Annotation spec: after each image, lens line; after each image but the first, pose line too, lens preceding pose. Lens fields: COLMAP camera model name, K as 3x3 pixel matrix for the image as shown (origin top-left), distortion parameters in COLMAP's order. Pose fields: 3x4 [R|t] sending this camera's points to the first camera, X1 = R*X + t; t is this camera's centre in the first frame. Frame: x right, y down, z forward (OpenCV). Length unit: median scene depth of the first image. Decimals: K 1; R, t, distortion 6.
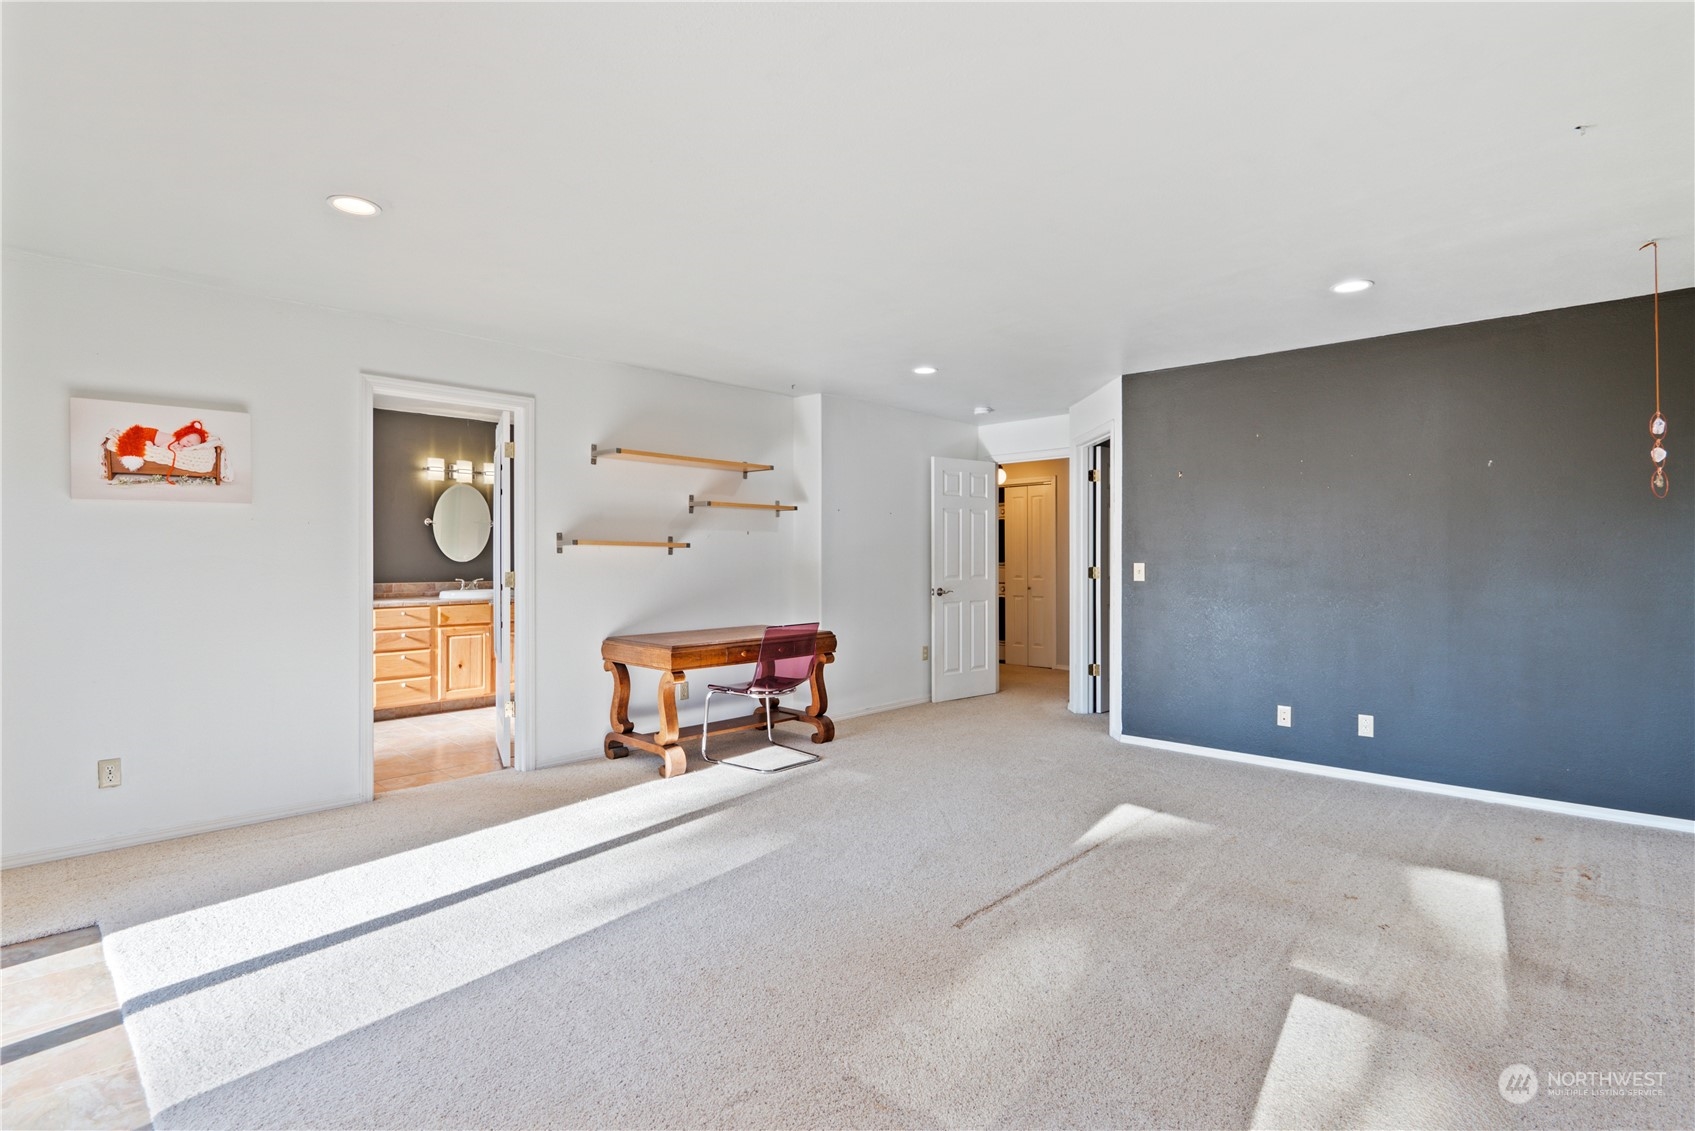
lens RADIAL K [[824.1, 0, 846.6], [0, 824.1, 558.9], [0, 0, 1]] dist [-0.001208, -0.000500]
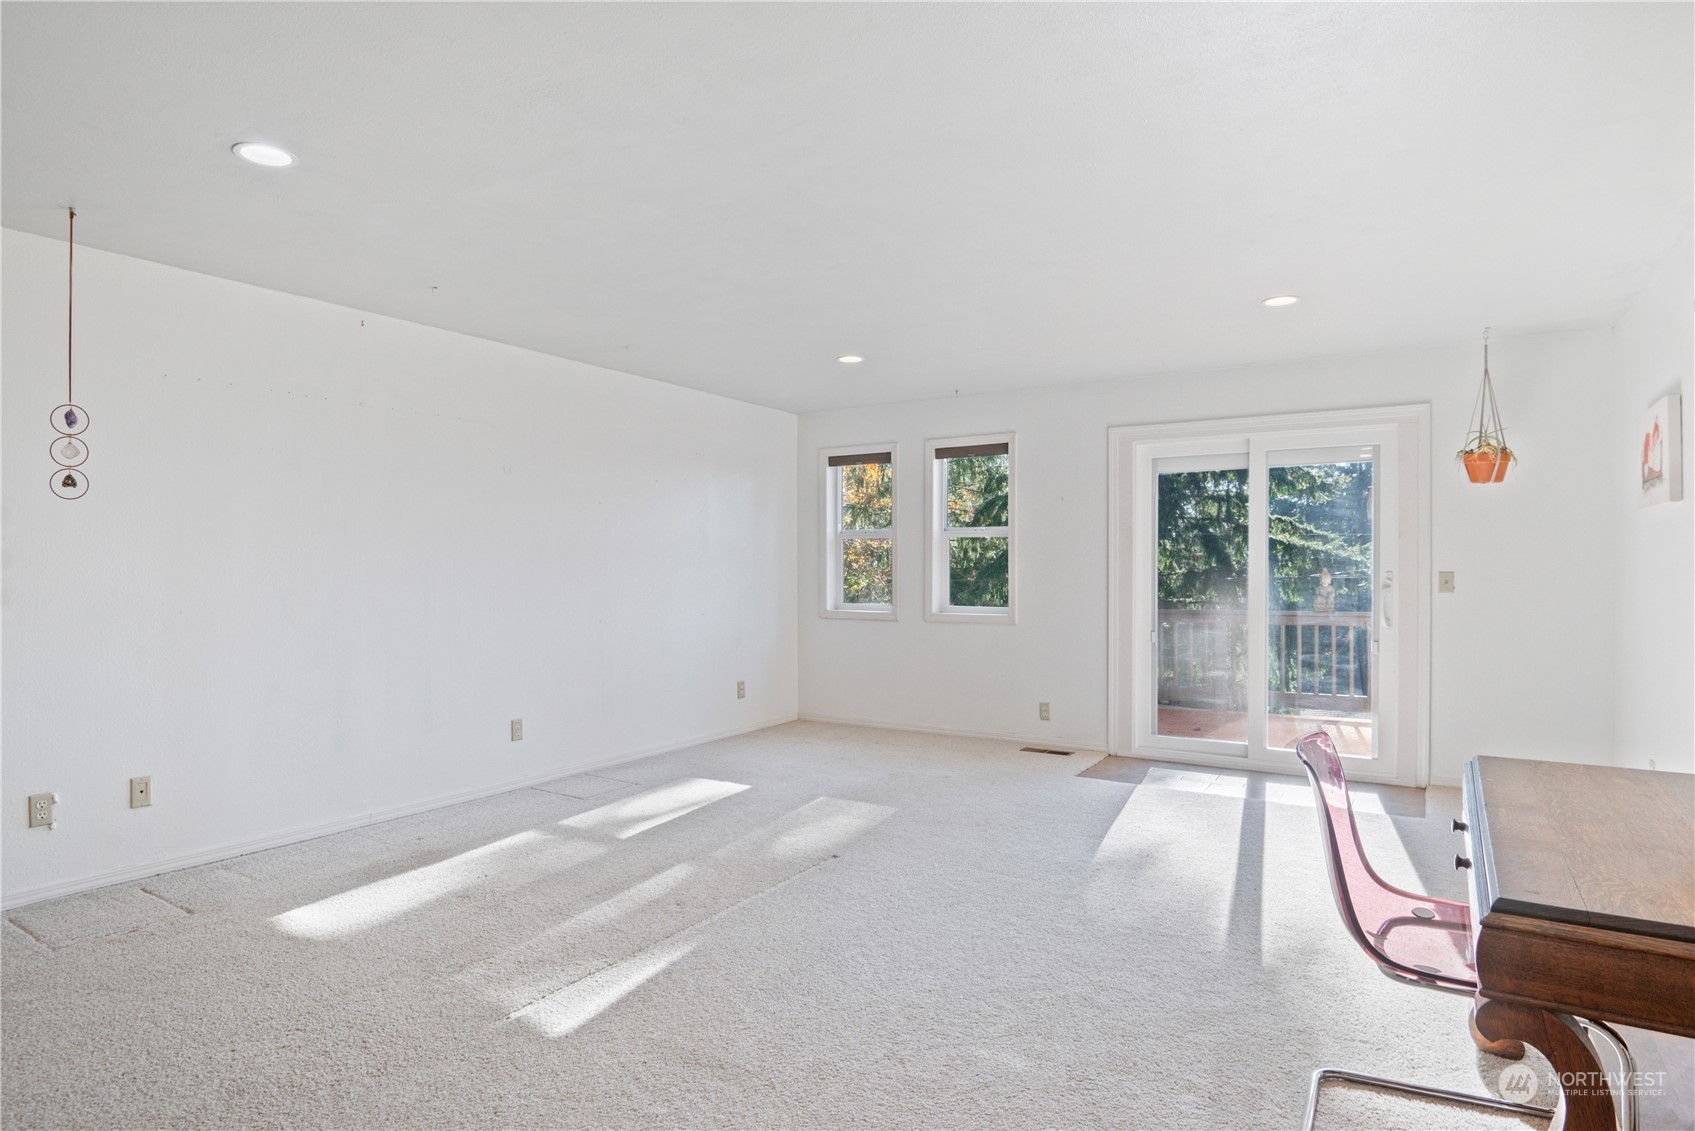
lens RADIAL K [[940.2, 0, 842.2], [0, 940.2, 559.3], [0, 0, 1]] dist [0.002780, -0.023466]
pose [[-0.983080, 0.000469, -0.183177, 0.308064], [0.000992, 0.999996, -0.002767, -0.004943], [0.183175, -0.002902, -0.983076, 1.875383]]
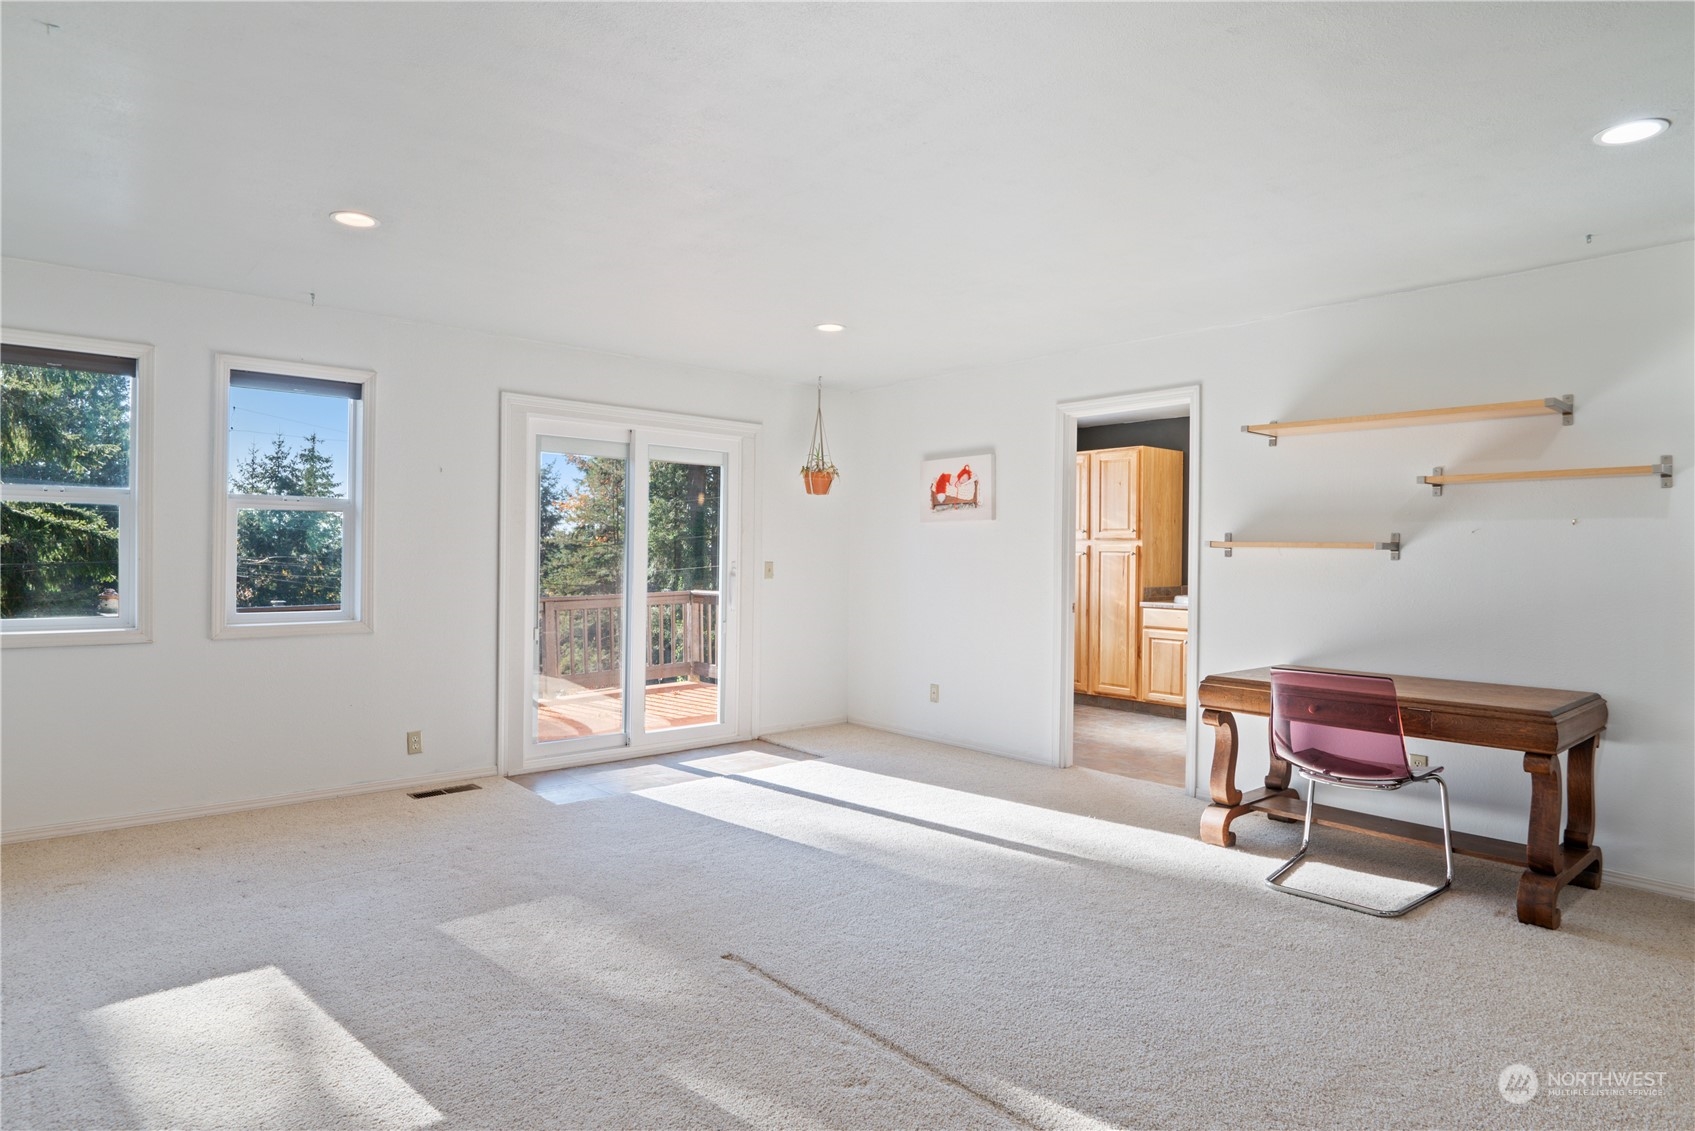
lens RADIAL K [[940.2, 0, 842.2], [0, 940.2, 559.3], [0, 0, 1]] dist [0.002780, -0.023466]
pose [[-0.092517, 0.004397, -0.995701, 0.909562], [-0.014077, 0.999885, 0.005723, -0.006007], [0.995612, 0.014546, -0.092445, 0.943387]]
